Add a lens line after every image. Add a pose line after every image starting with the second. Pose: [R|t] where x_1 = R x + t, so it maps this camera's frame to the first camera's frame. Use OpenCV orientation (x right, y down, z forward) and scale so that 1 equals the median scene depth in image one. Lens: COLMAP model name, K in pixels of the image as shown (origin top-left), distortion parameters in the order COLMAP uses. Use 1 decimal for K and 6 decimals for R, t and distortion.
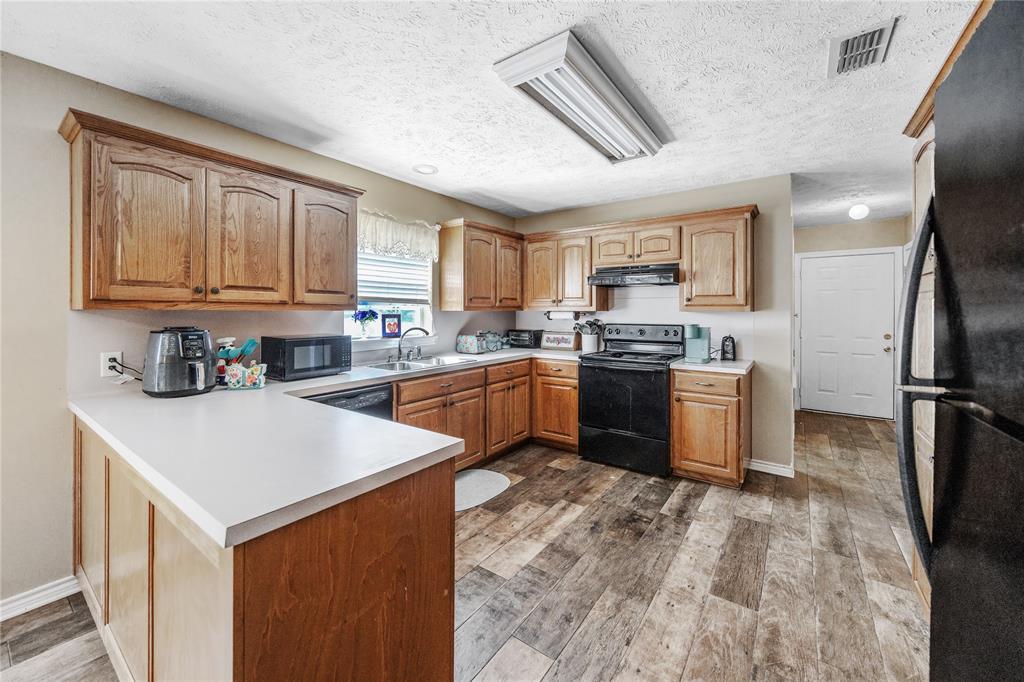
lens RADIAL K [[394.6, 0, 515.0], [0, 394.6, 312.8], [0, 0, 1]] dist [-0.000055, -0.000168]
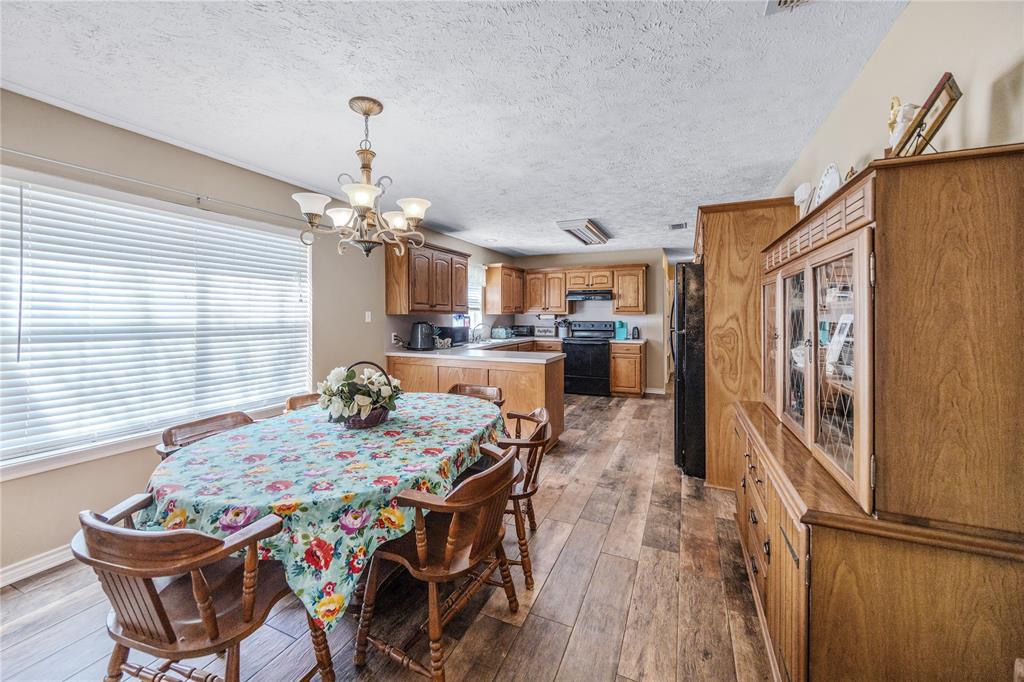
lens RADIAL K [[394.6, 0, 509.4], [0, 394.6, 314.1], [0, 0, 1]] dist [-0.000055, -0.000168]
pose [[0.979613, -0.001054, 0.200890, -0.457437], [0.002200, 0.999983, -0.005480, 0.004254], [-0.200881, 0.005811, 0.979598, -0.779280]]
